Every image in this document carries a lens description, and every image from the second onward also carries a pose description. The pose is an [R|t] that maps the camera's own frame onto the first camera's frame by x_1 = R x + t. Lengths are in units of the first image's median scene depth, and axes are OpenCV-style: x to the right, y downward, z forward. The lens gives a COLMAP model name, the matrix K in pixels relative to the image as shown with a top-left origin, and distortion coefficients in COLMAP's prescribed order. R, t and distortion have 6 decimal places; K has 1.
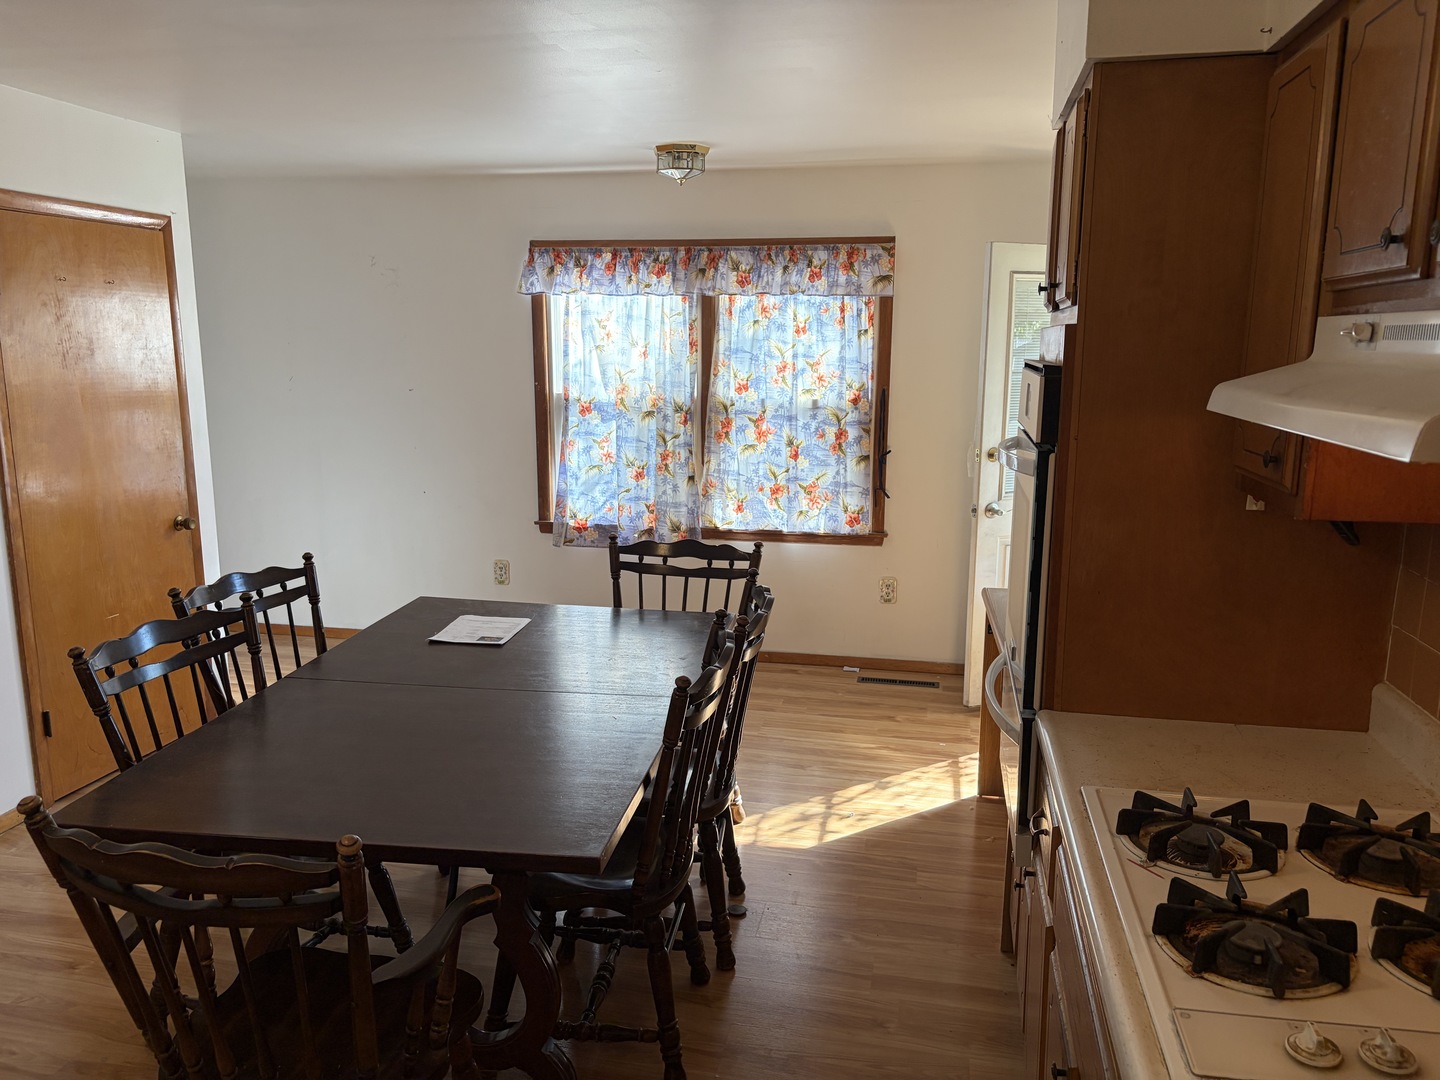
lens RADIAL K [[1088.9, 0, 723.0], [0, 1088.9, 550.3], [0, 0, 1]] dist [0.053278, -0.062958]
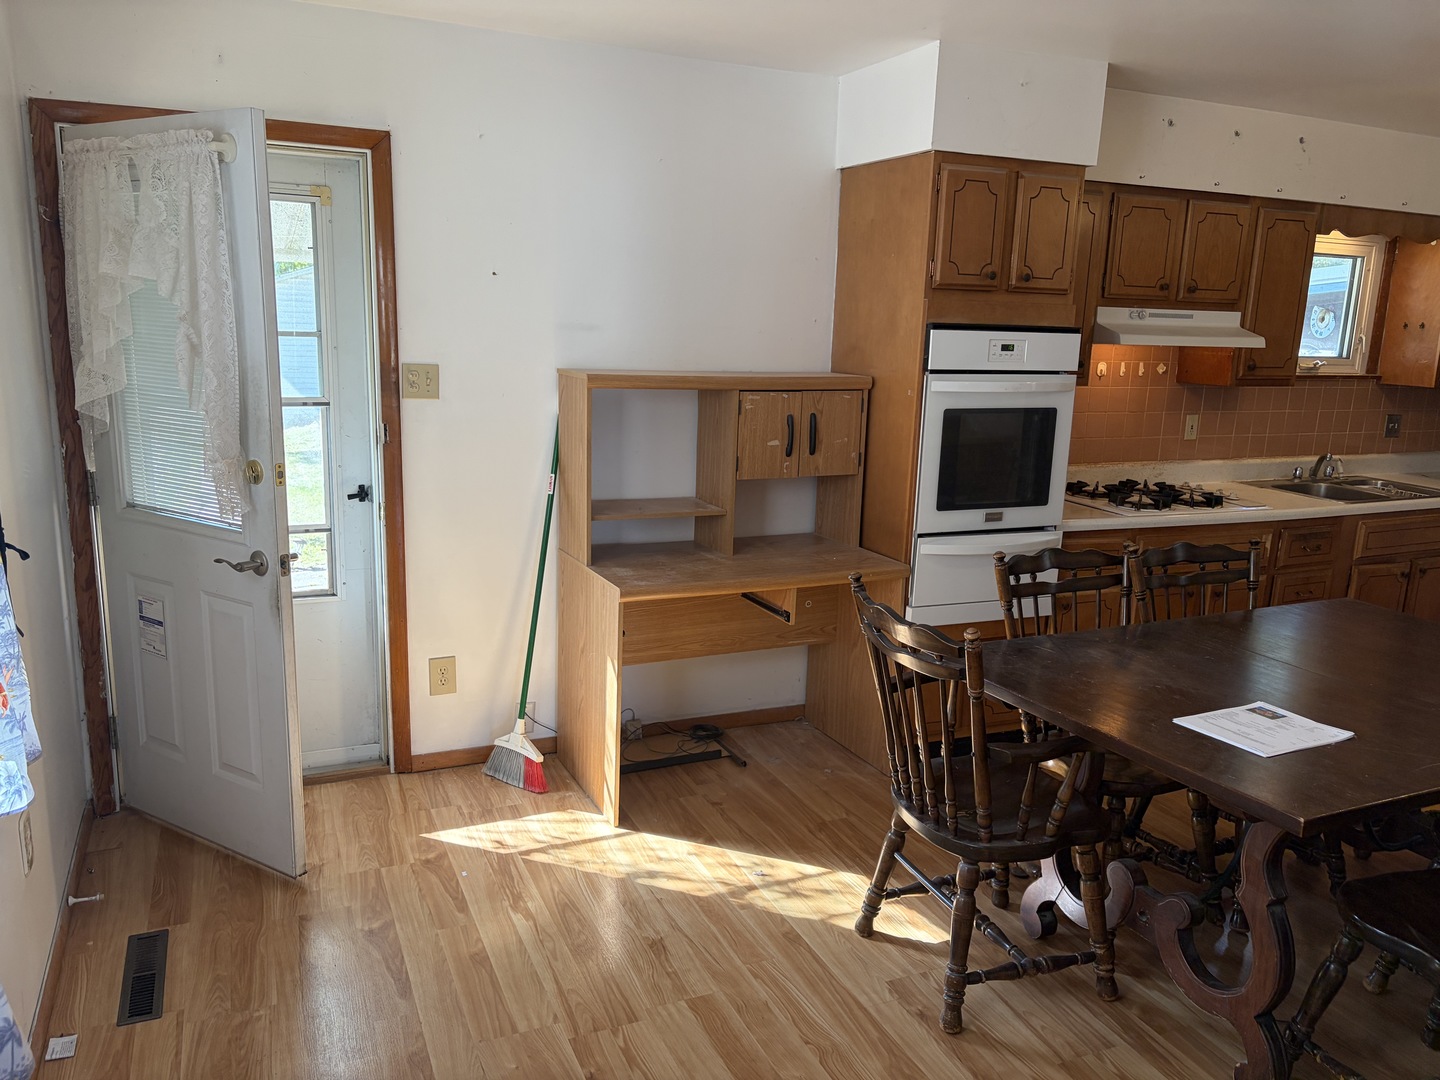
lens RADIAL K [[1088.9, 0, 716.1], [0, 1088.9, 544.2], [0, 0, 1]] dist [0.053278, -0.062958]
pose [[-0.579481, -0.196443, 0.790957, -0.531371], [0.128637, 0.936304, 0.326785, -0.295962], [-0.804770, 0.291112, -0.517300, 1.560539]]
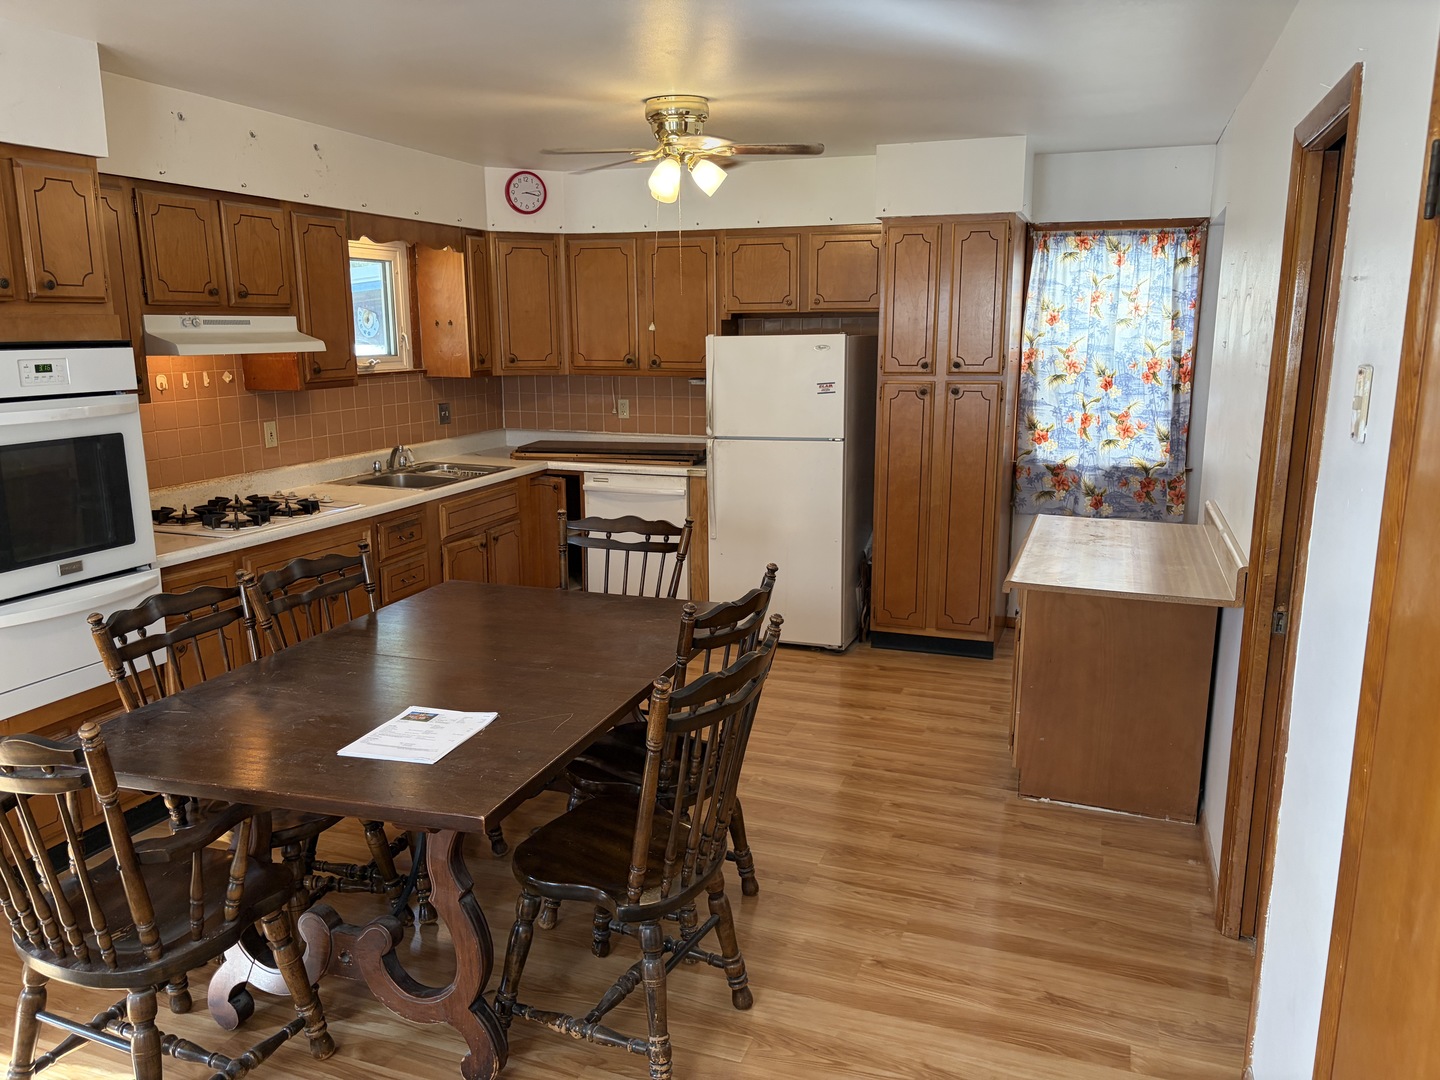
lens RADIAL K [[1088.9, 0, 713.7], [0, 1088.9, 551.7], [0, 0, 1]] dist [0.053278, -0.062958]
pose [[-0.989820, -0.034685, 0.138033, -0.485532], [0.023617, 0.916373, 0.399627, -0.299500], [-0.140351, 0.398819, -0.906226, 1.522697]]
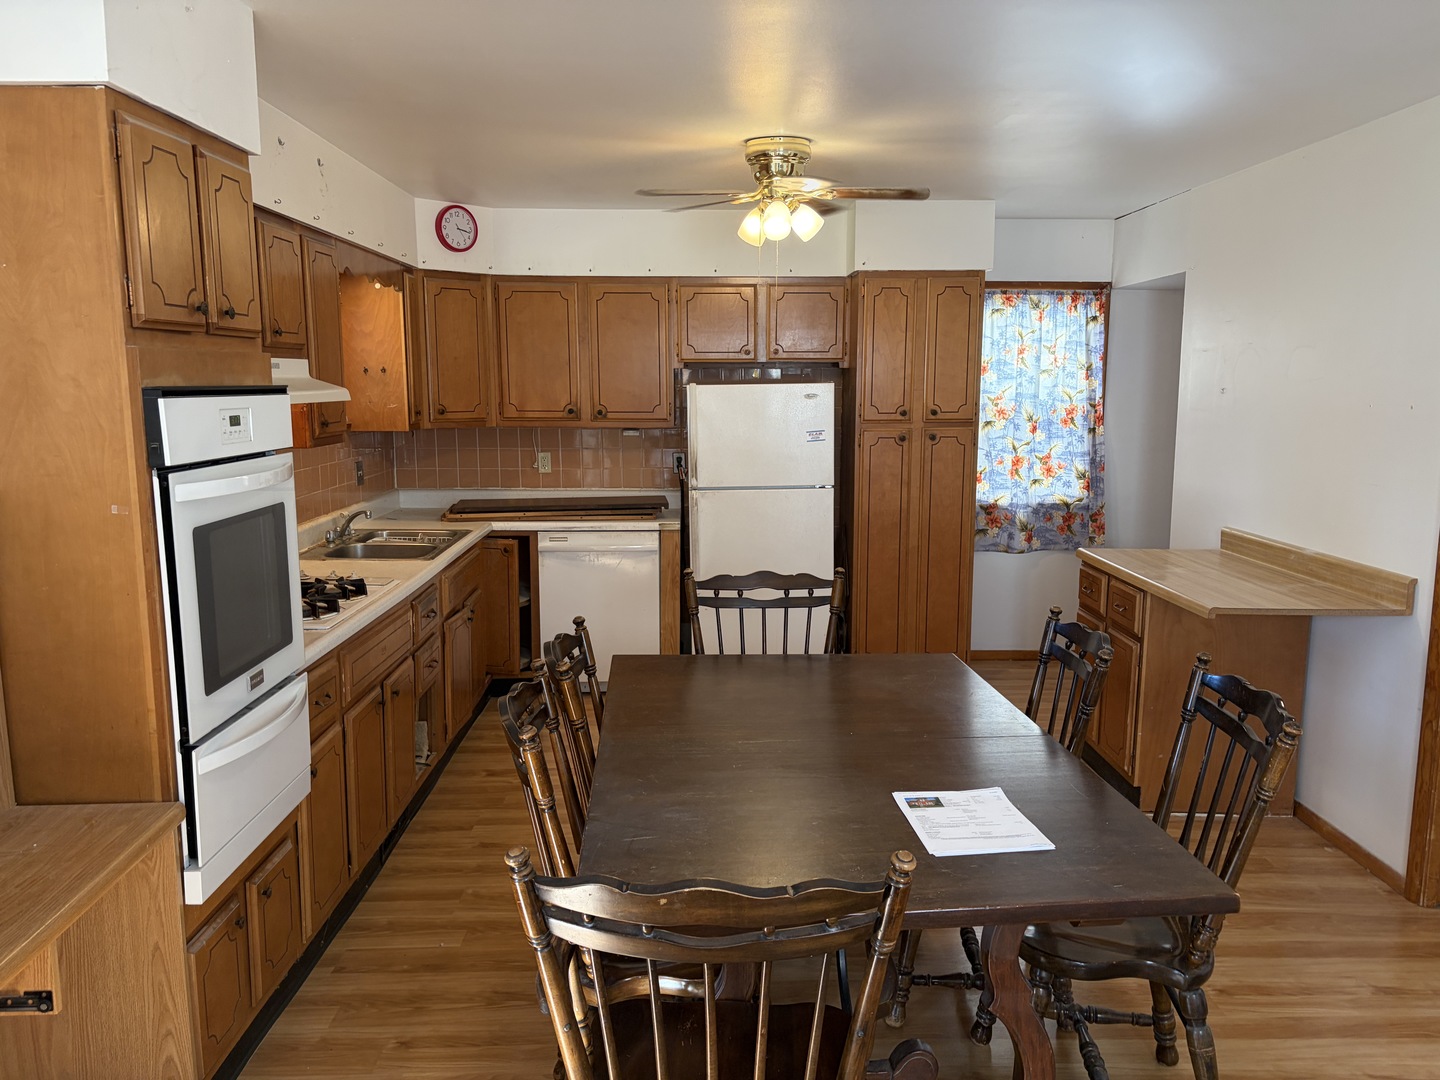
lens RADIAL K [[1088.9, 0, 717.8], [0, 1088.9, 542.9], [0, 0, 1]] dist [0.053278, -0.062958]
pose [[-0.974311, 0.025072, -0.223807, 0.048929], [-0.054277, 0.938348, 0.341405, -0.269167], [0.218569, 0.344783, -0.912881, 1.443776]]
